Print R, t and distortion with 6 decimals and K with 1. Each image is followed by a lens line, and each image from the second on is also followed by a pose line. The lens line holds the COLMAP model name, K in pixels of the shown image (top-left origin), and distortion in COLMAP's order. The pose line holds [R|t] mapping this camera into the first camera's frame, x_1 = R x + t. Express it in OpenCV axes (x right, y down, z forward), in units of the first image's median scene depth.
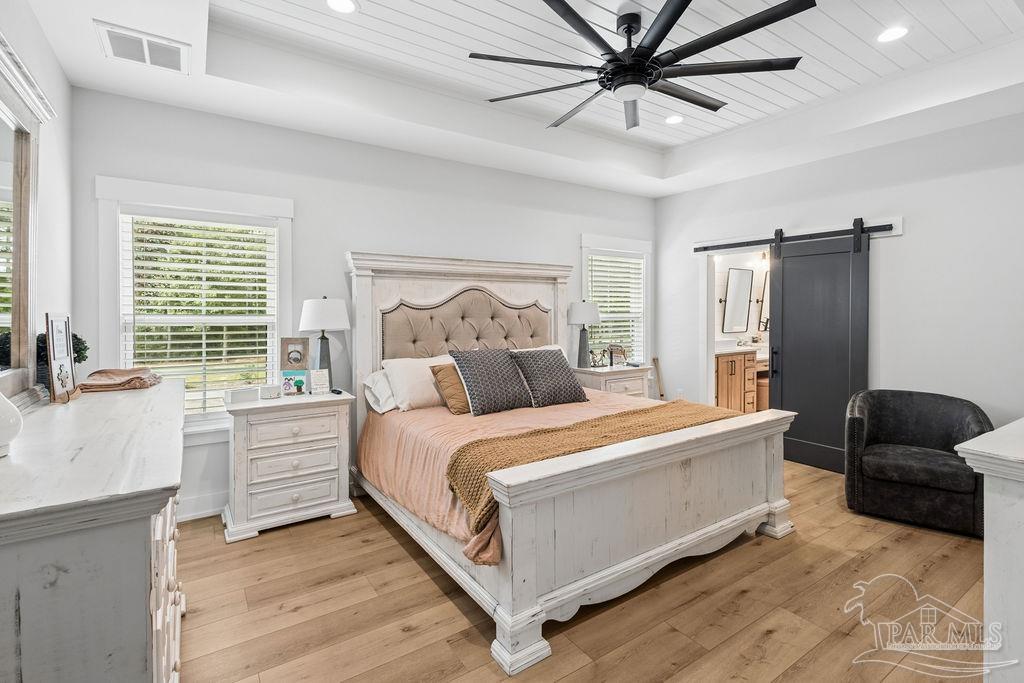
lens RADIAL K [[482.5, 0, 517.3], [0, 482.5, 312.3], [0, 0, 1]] dist [0.006877, -0.000597]
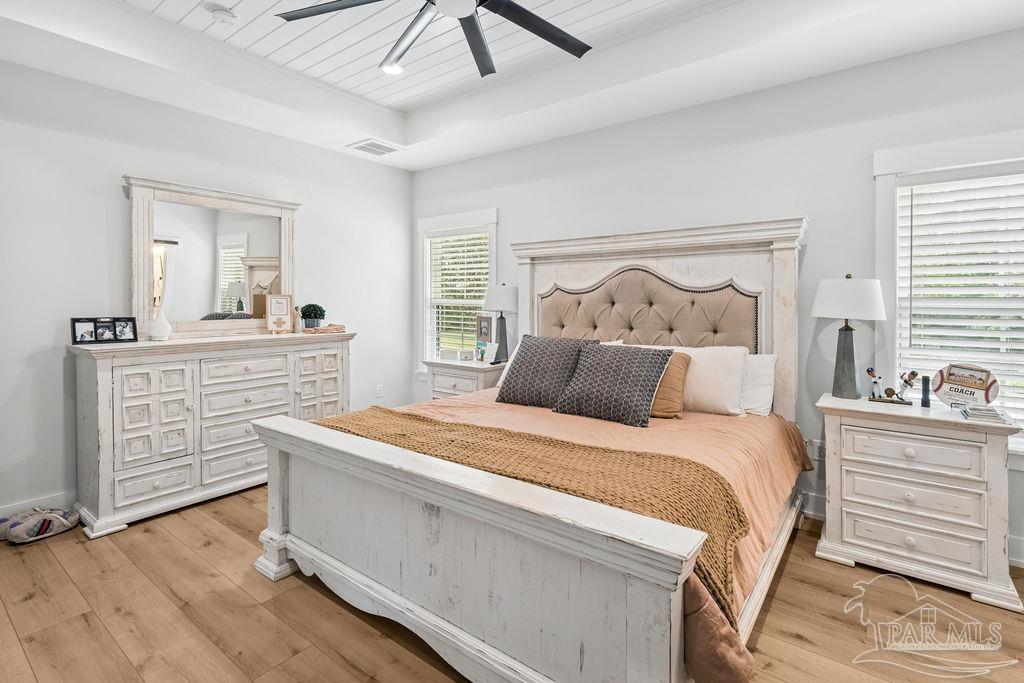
lens RADIAL K [[482.5, 0, 514.3], [0, 482.5, 304.2], [0, 0, 1]] dist [0.006877, -0.000597]
pose [[0.320444, 0.009538, -0.947220, 0.699655], [-0.007282, 0.999945, 0.007605, 0.008737], [0.947240, 0.004460, 0.320496, 0.597809]]
